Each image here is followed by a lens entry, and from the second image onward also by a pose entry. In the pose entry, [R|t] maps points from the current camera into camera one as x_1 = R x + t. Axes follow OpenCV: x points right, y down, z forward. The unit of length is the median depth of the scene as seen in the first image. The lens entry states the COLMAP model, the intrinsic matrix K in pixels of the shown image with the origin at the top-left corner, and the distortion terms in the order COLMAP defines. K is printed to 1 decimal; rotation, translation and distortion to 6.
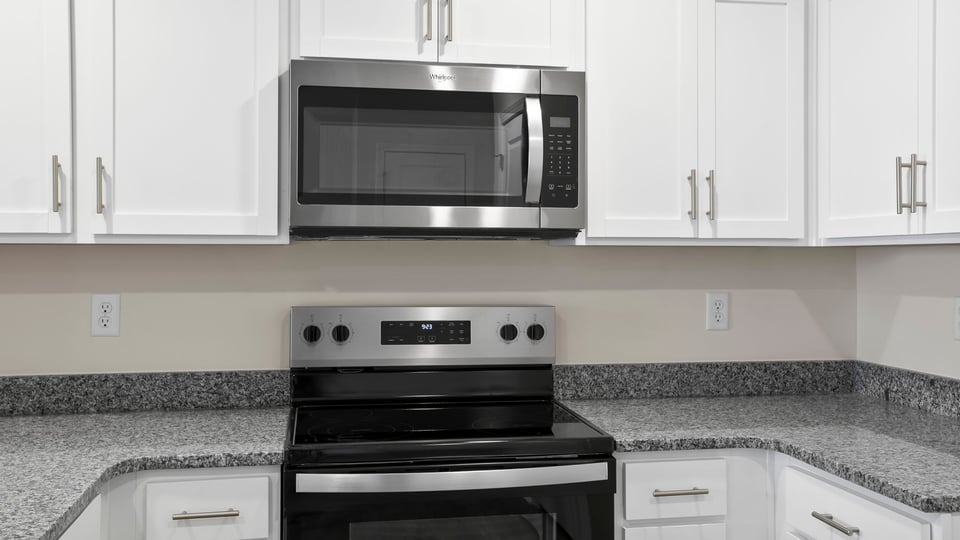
lens RADIAL K [[922.4, 0, 481.9], [0, 922.4, 247.9], [0, 0, 1]] dist [0.045141, 0.000000]
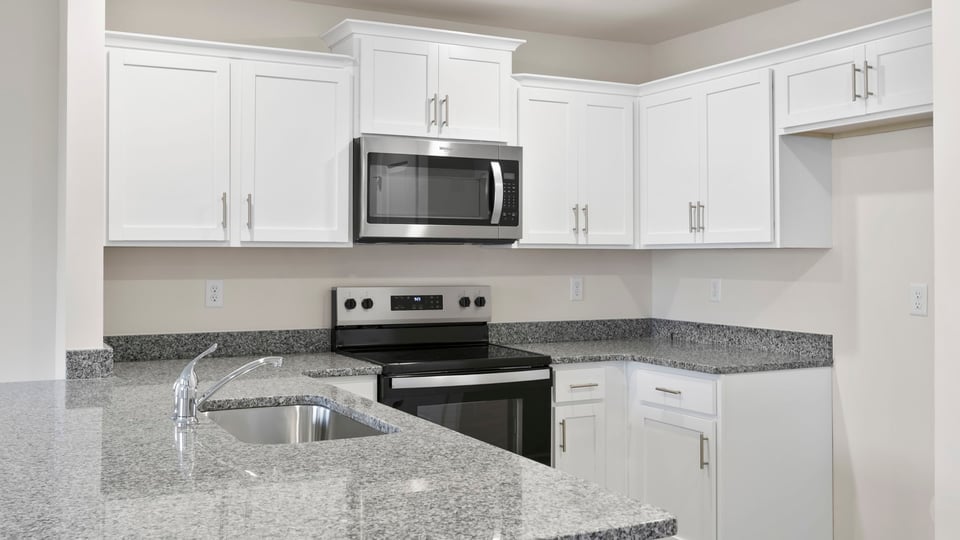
lens RADIAL K [[983.0, 0, 459.8], [0, 983.0, 237.5], [0, 0, 1]] dist [0.000858, 0.000000]
pose [[0.958251, 0.005168, 0.285883, -0.513881], [-0.002847, 0.999960, -0.008531, -0.007475], [-0.285915, 0.007361, 0.958227, -0.698111]]
